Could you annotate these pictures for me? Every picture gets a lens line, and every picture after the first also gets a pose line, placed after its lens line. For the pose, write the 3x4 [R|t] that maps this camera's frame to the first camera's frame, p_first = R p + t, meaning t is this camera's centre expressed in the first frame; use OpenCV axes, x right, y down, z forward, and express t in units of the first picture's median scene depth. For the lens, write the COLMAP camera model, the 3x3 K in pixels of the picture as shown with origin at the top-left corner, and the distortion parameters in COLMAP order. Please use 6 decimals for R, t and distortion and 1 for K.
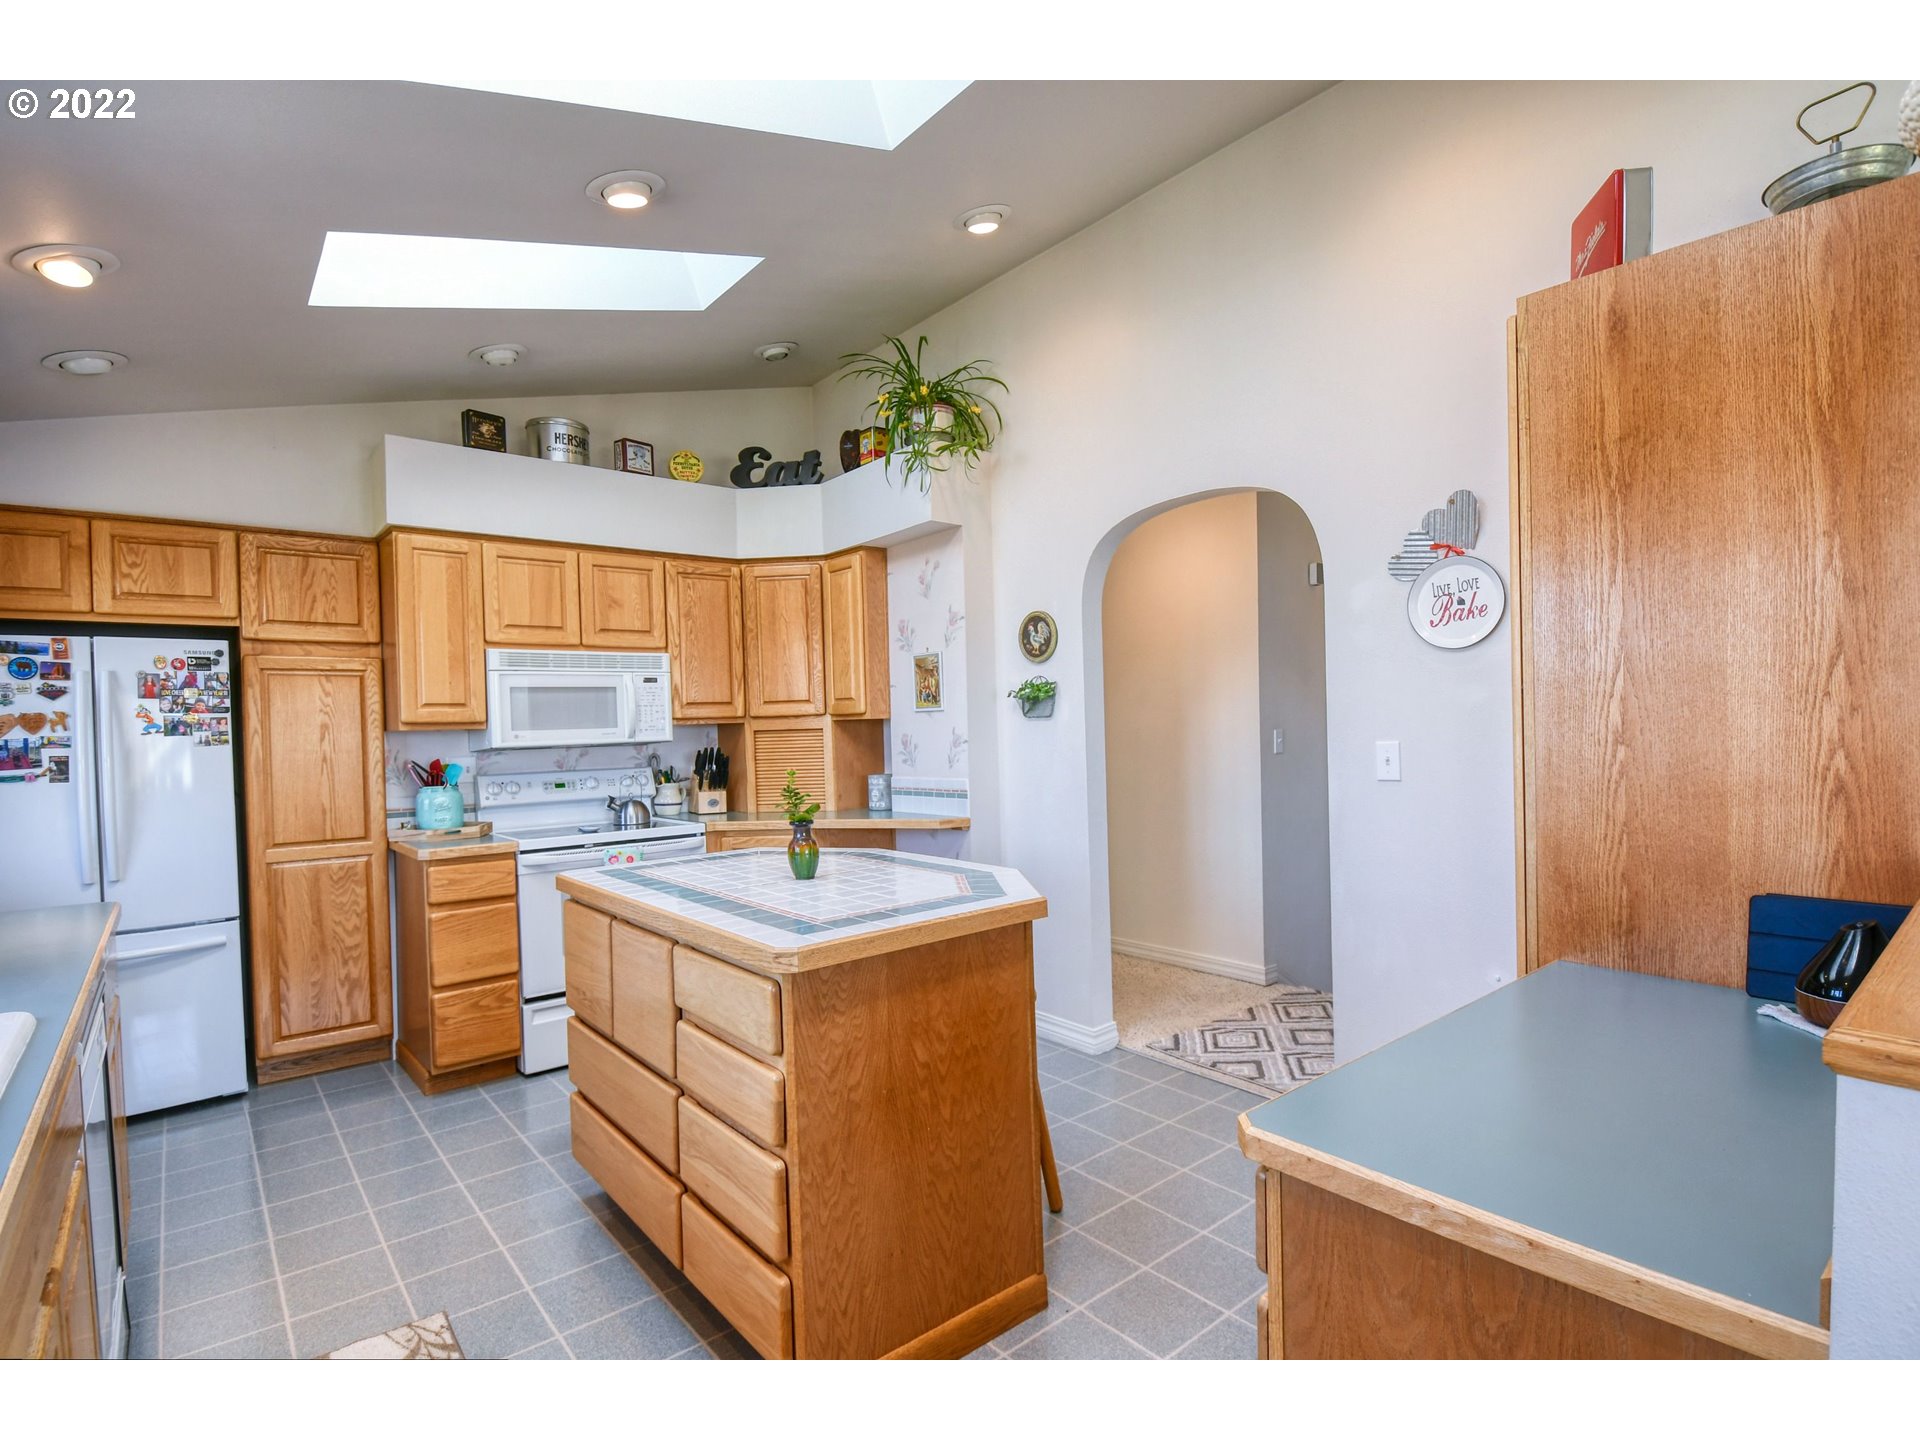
lens RADIAL K [[919.2, 0, 967.9], [0, 919.2, 739.7], [0, 0, 1]] dist [-0.000407, -0.018661]
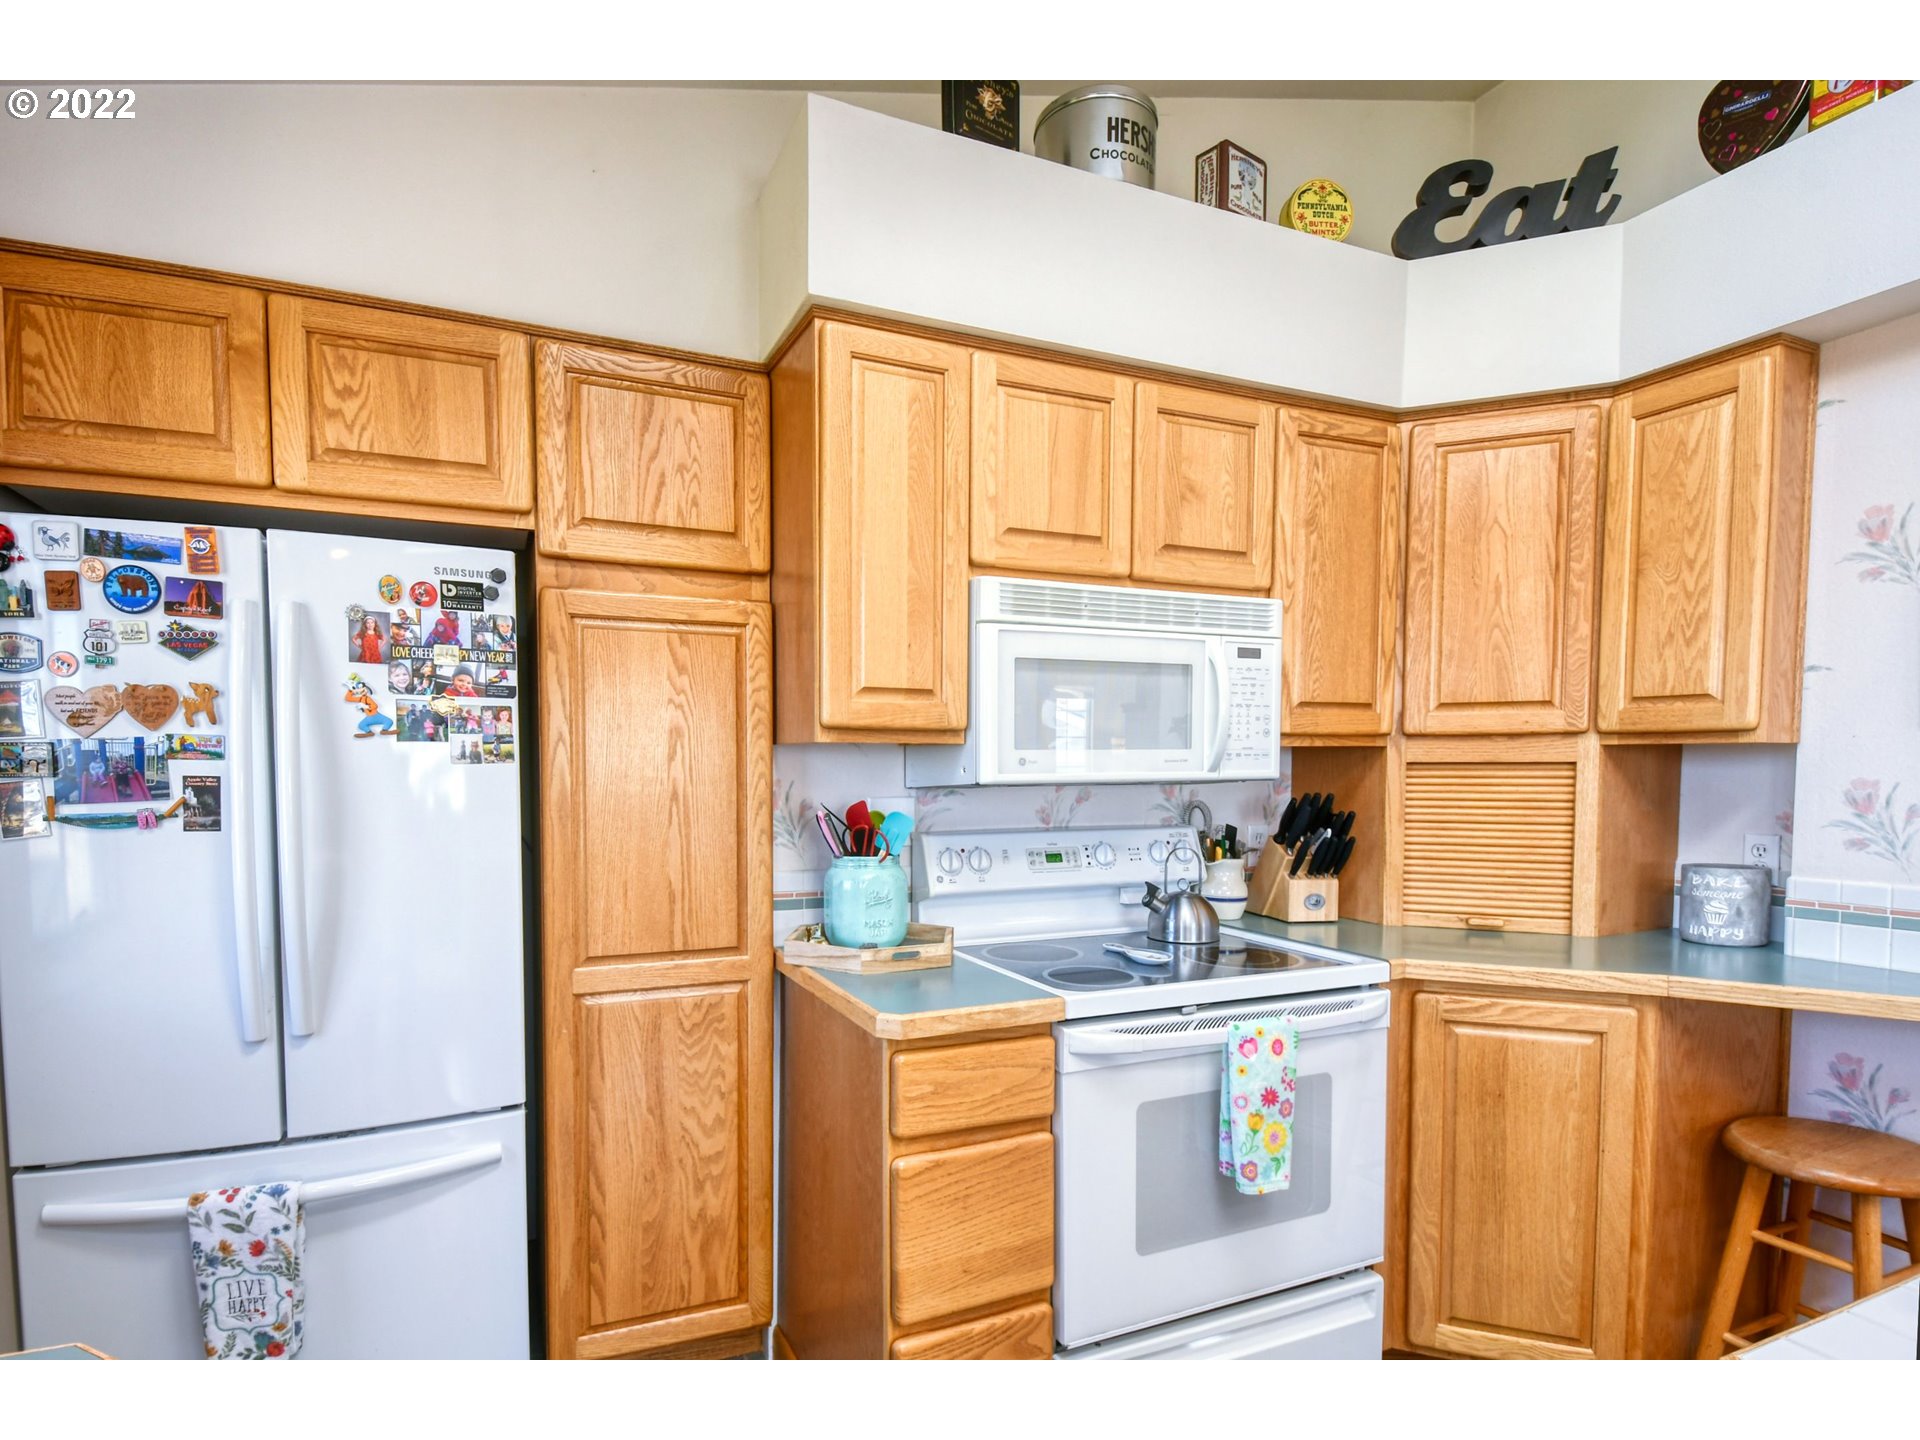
lens RADIAL K [[964.2, 0, 907.7], [0, 964.2, 810.4], [0, 0, 1]] dist [0.028980, -0.033417]
pose [[0.951473, 0.041779, -0.304882, -0.412503], [-0.030068, 0.998622, 0.043007, 0.002327], [0.306258, -0.031752, 0.951419, 0.522767]]
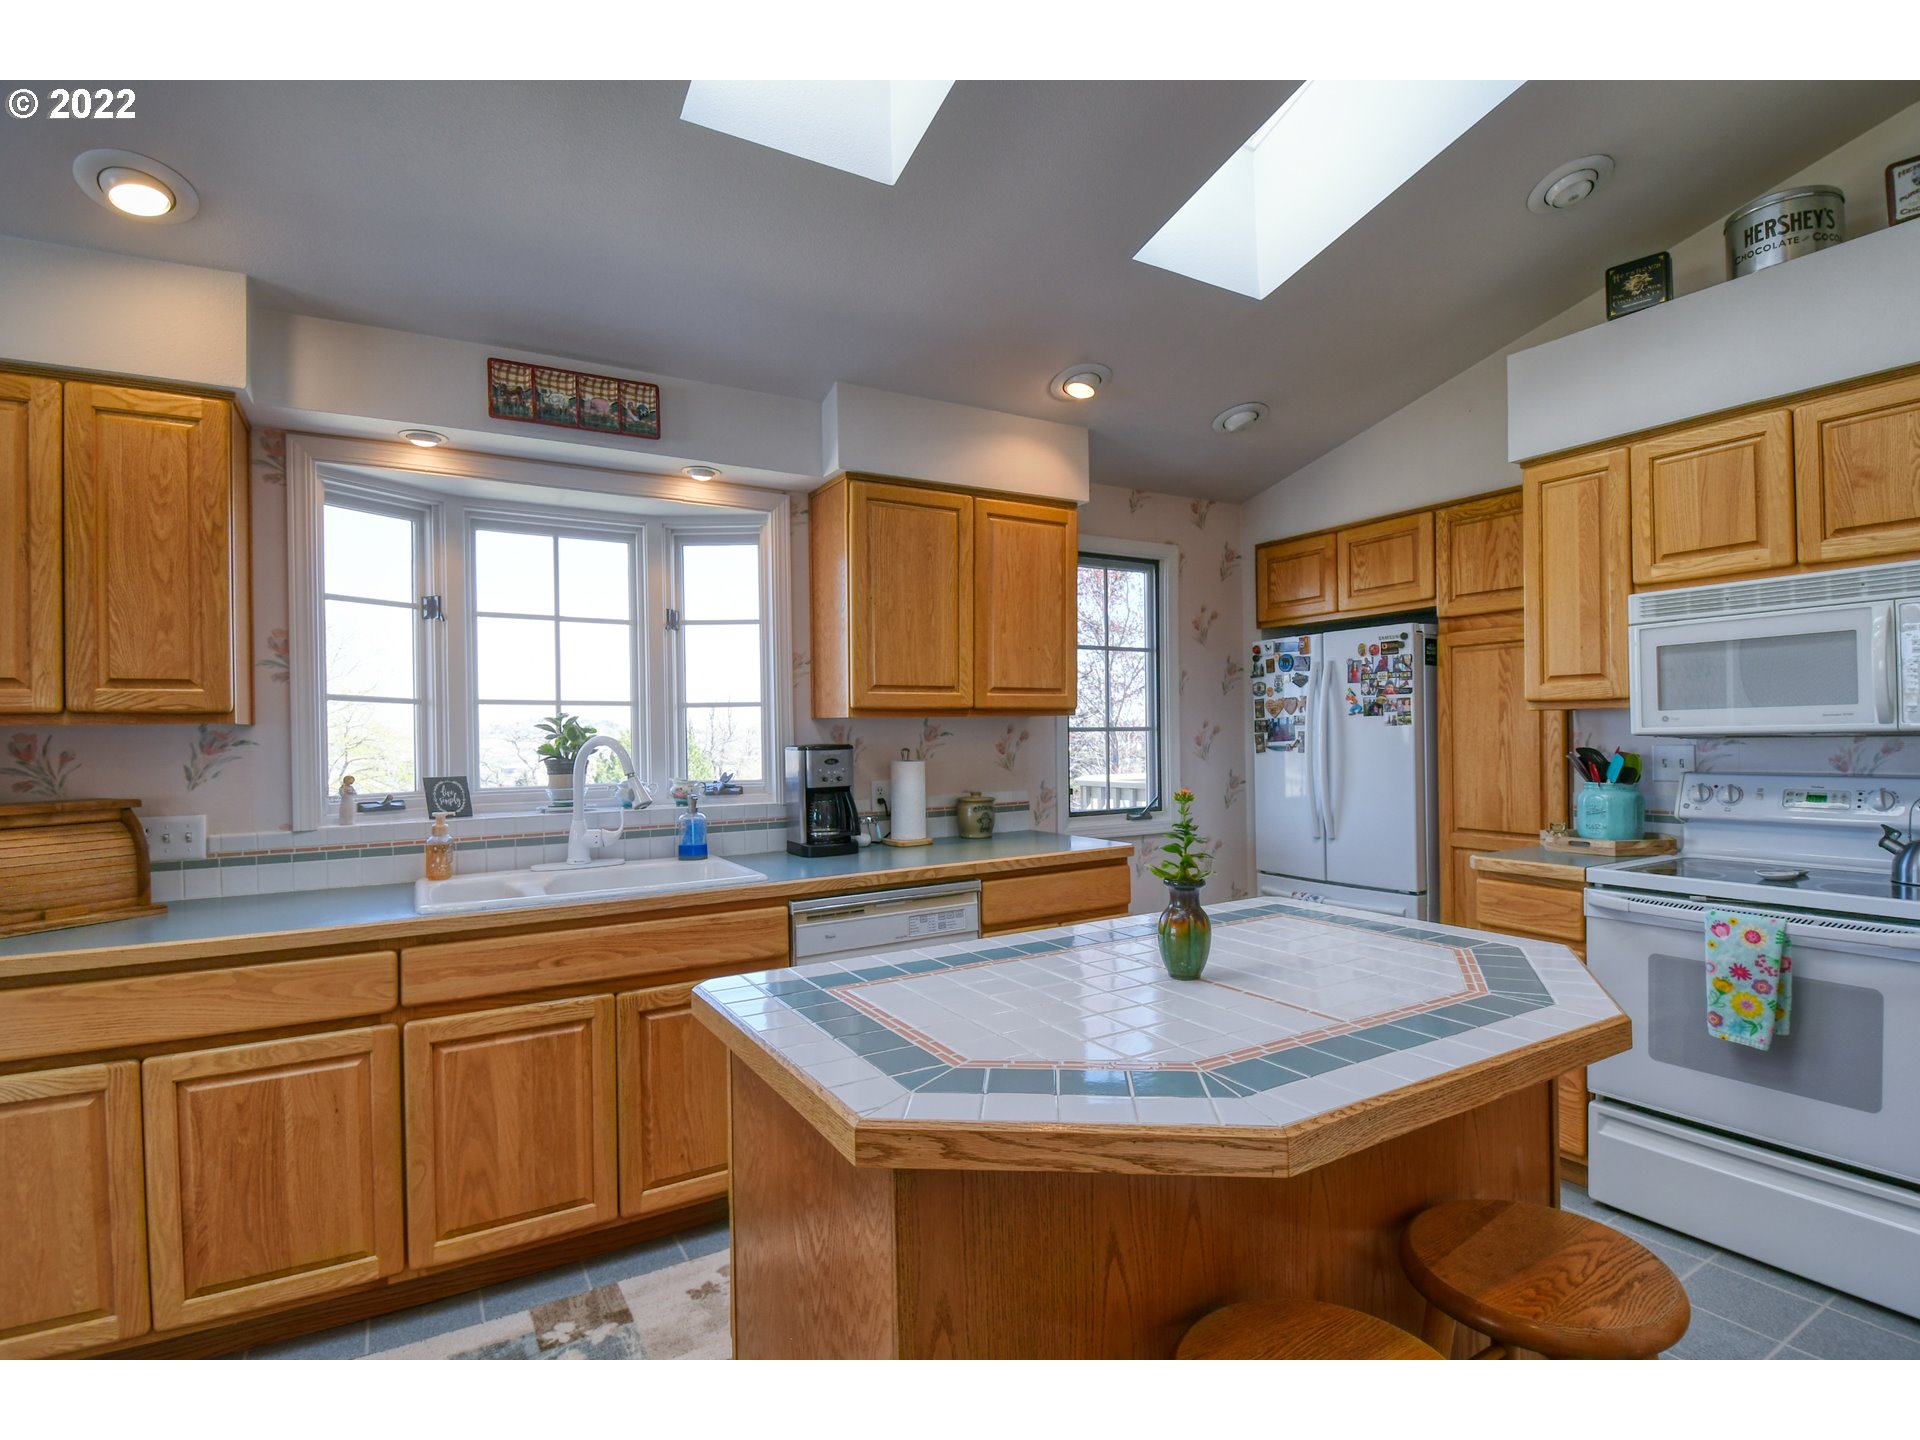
lens RADIAL K [[919.2, 0, 967.9], [0, 919.2, 739.7], [0, 0, 1]] dist [-0.000407, -0.018661]
pose [[-0.160482, 0.036093, -0.986379, 0.269844], [0.007204, 0.999347, 0.035395, -0.016291], [0.987012, -0.001426, -0.160637, 0.627300]]
